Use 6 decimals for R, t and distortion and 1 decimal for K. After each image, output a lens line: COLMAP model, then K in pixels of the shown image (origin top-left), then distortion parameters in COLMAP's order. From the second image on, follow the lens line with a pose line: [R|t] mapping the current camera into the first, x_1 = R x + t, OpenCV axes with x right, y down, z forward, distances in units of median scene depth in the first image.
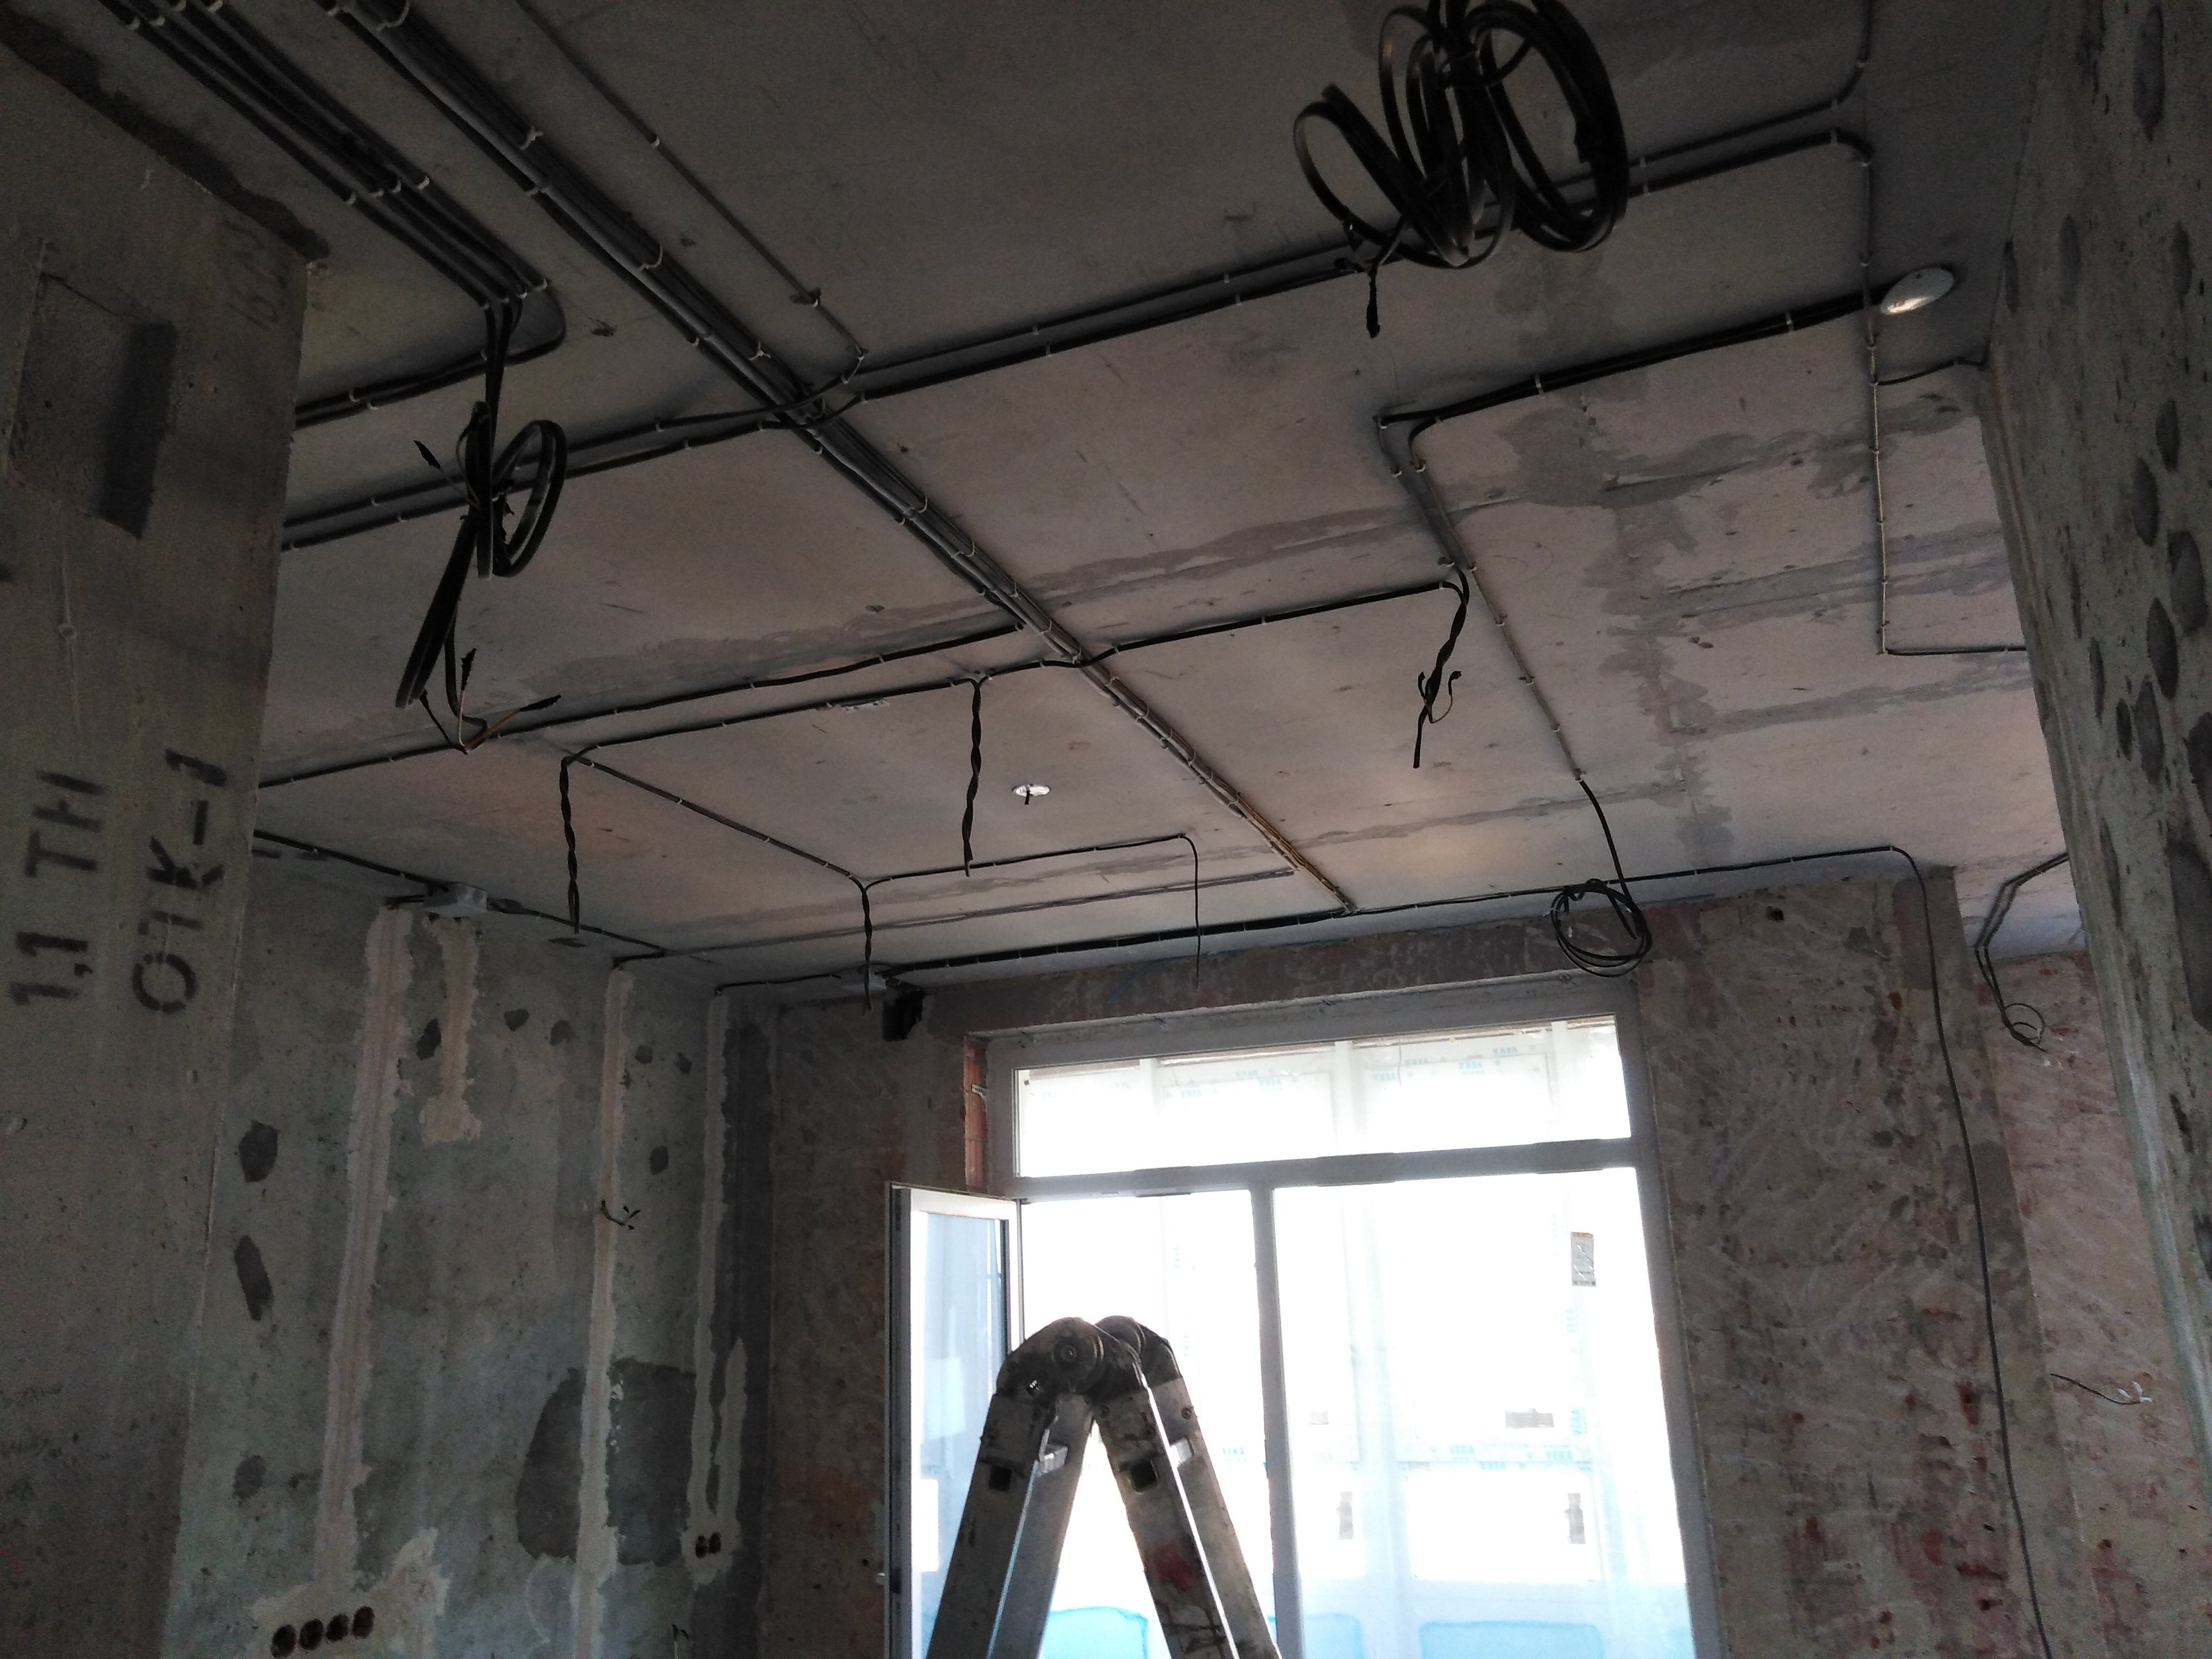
lens RADIAL K [[1647.3, 0, 1097.3], [0, 1647.3, 837.3], [0, 0, 1]] dist [0.021026, 0.006577]
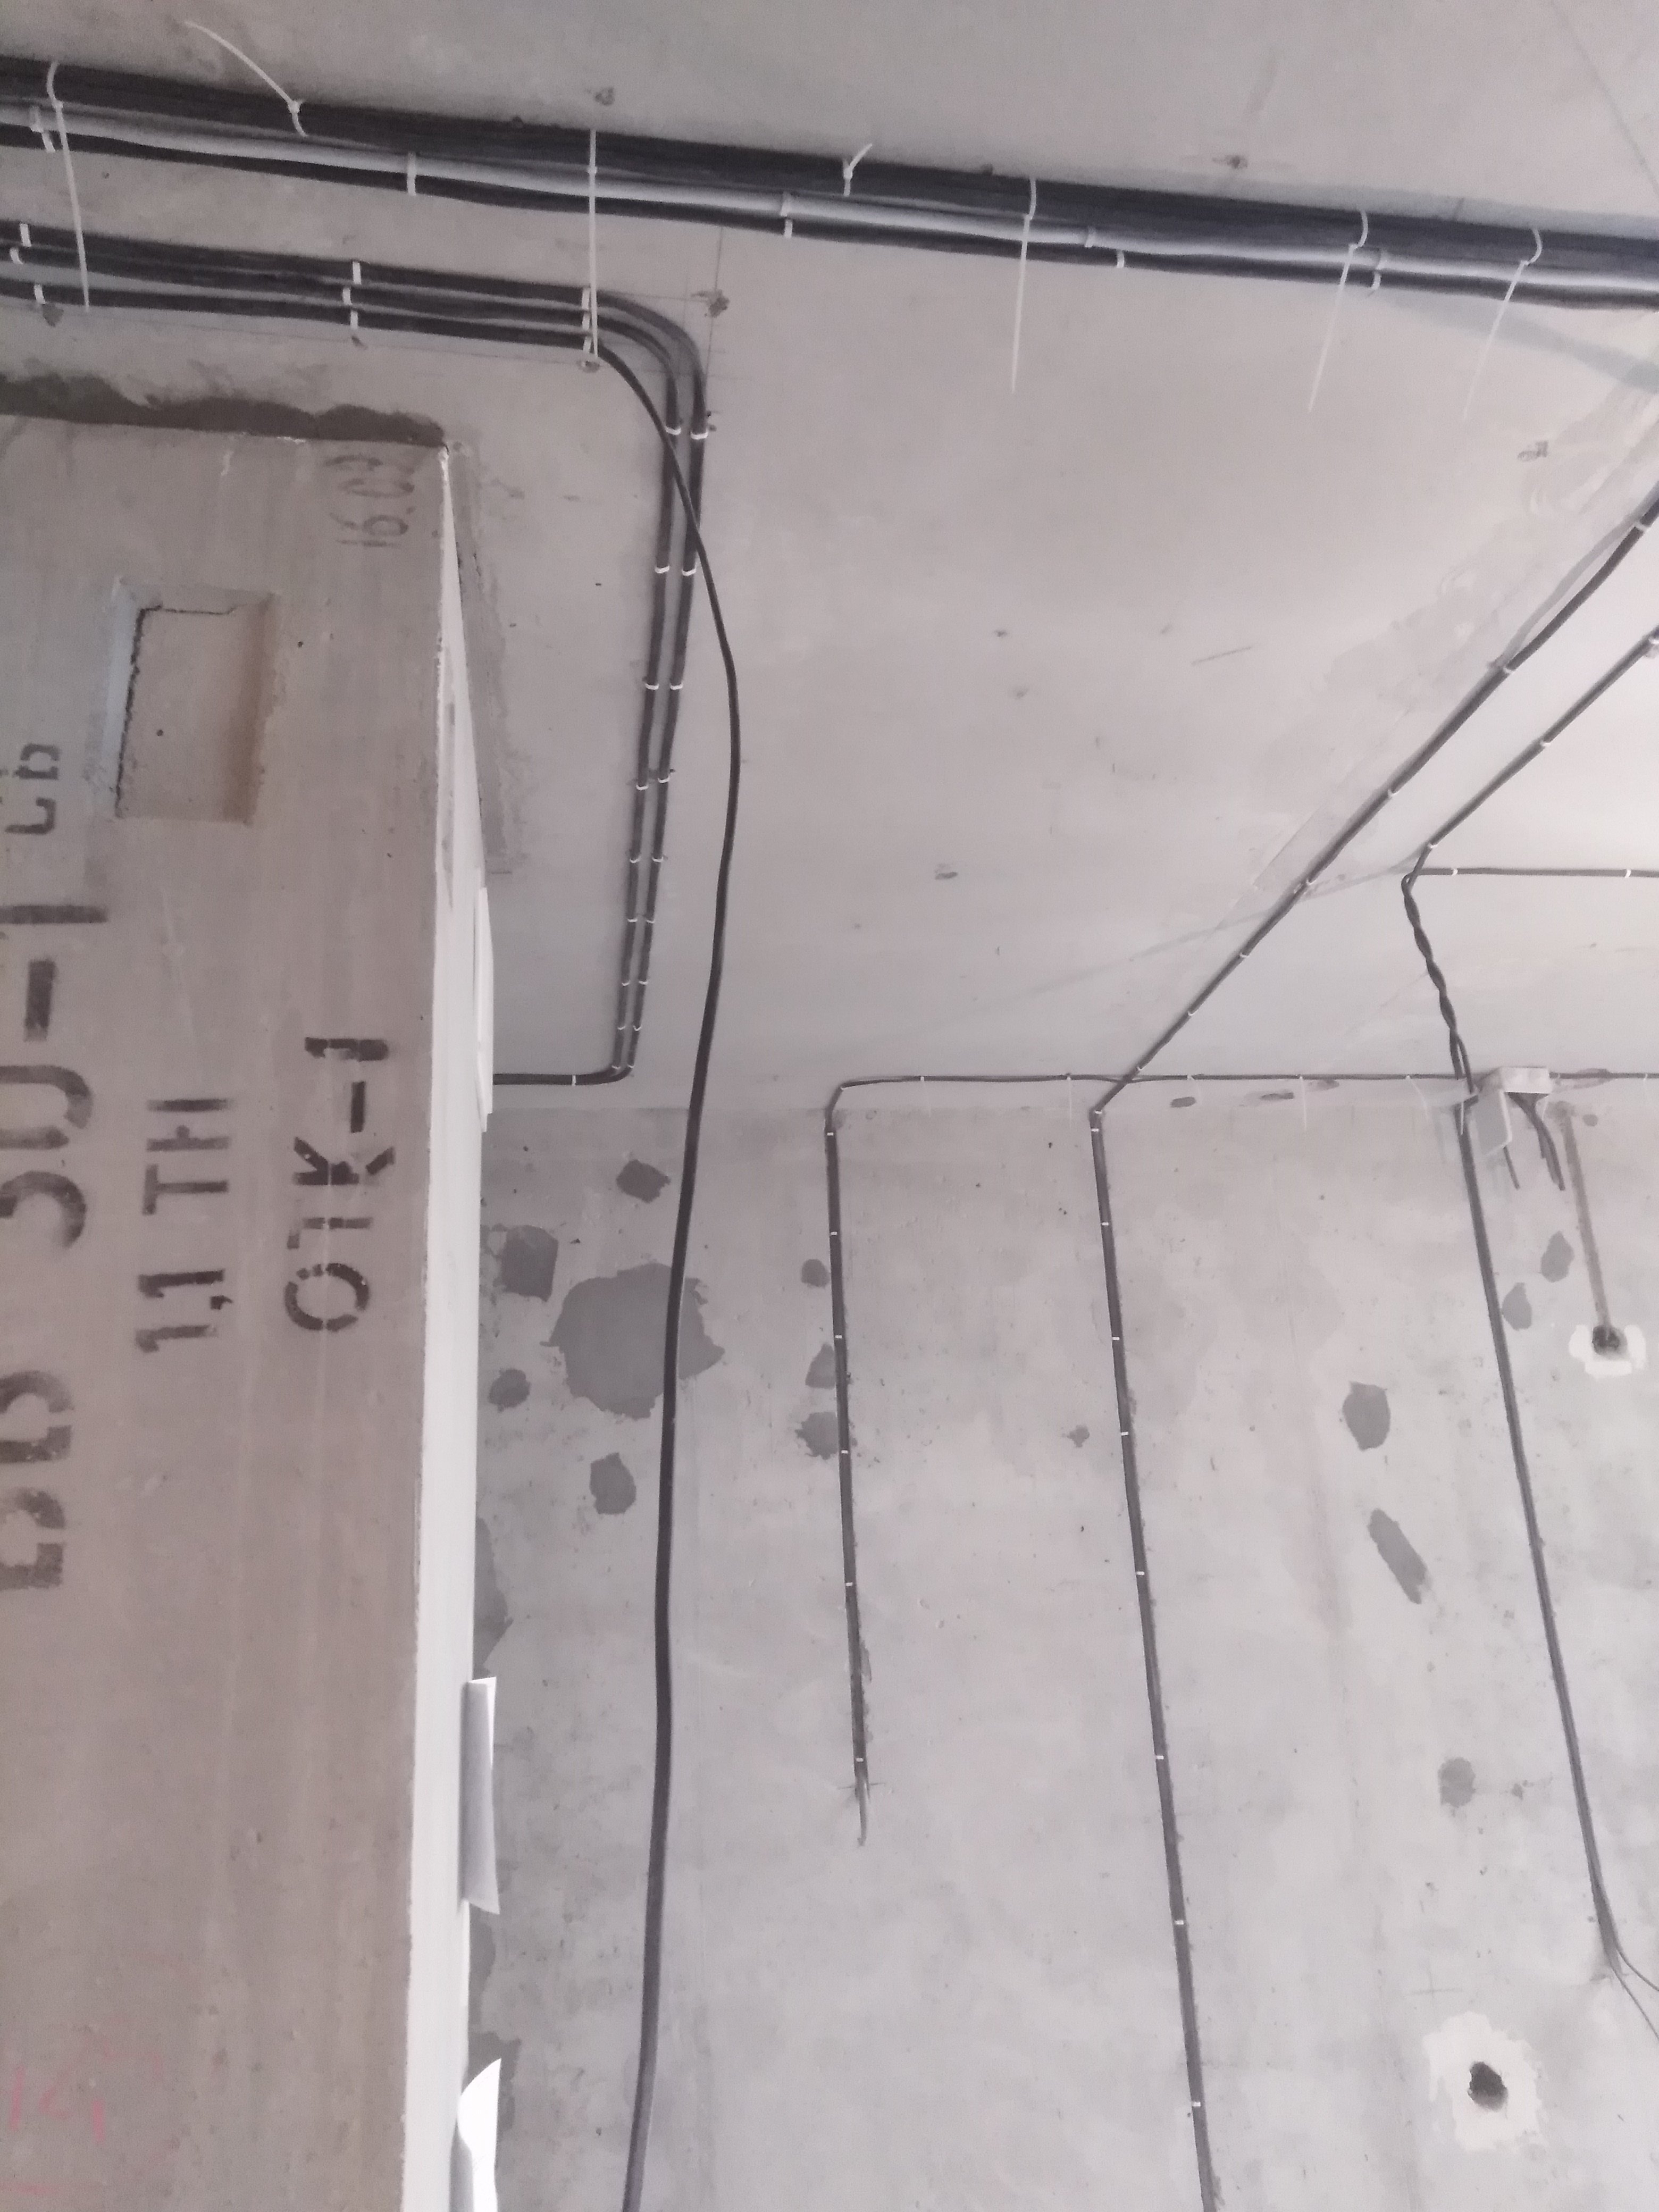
lens RADIAL K [[1647.3, 0, 835.1], [0, 1647.3, 1120.1], [0, 0, 1]] dist [0.021026, 0.006577]
pose [[0.518987, -0.252791, -0.816547, 0.132168], [0.272298, 0.954397, -0.122398, 0.078660], [0.810251, -0.158821, 0.564153, 0.332009]]
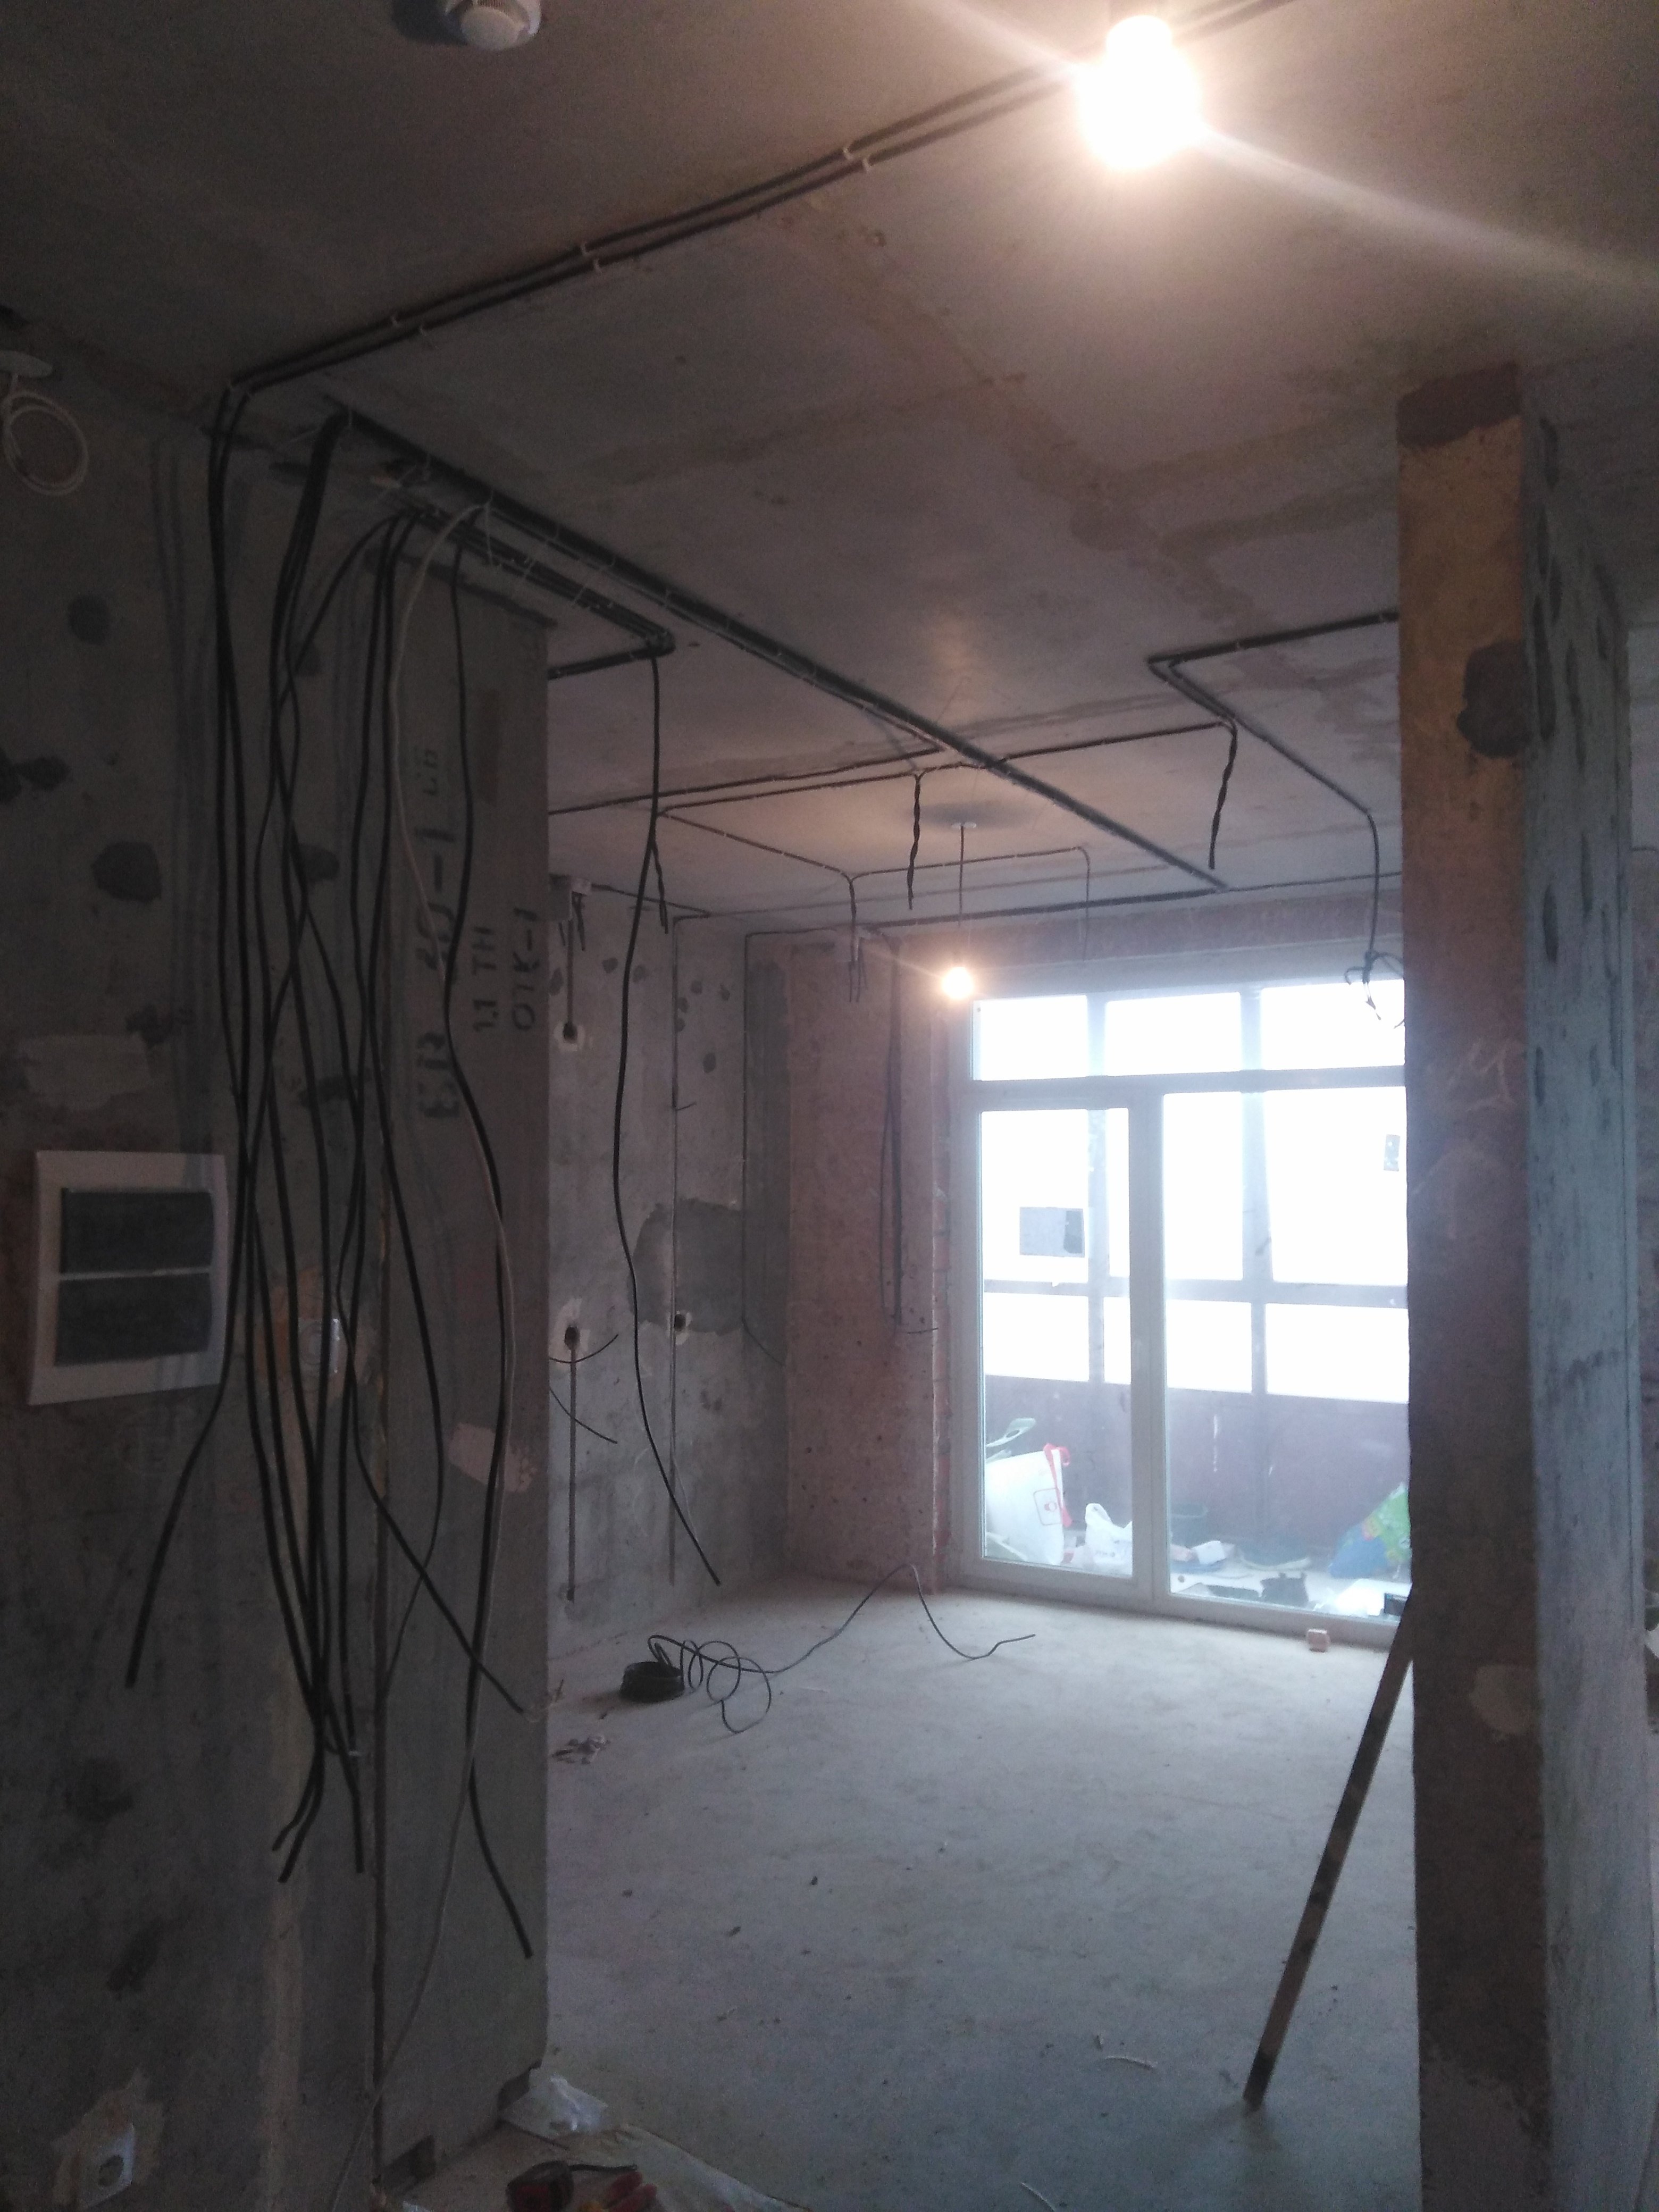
lens RADIAL K [[1620.5, 0, 829.5], [0, 1620.5, 1106.0], [0, 0, 1]] dist [0.061892, 0.001455]
pose [[0.986492, 0.025941, -0.161740, 0.085305], [0.012567, 0.972485, 0.232625, -0.131222], [0.163324, -0.231515, 0.959023, -0.459545]]
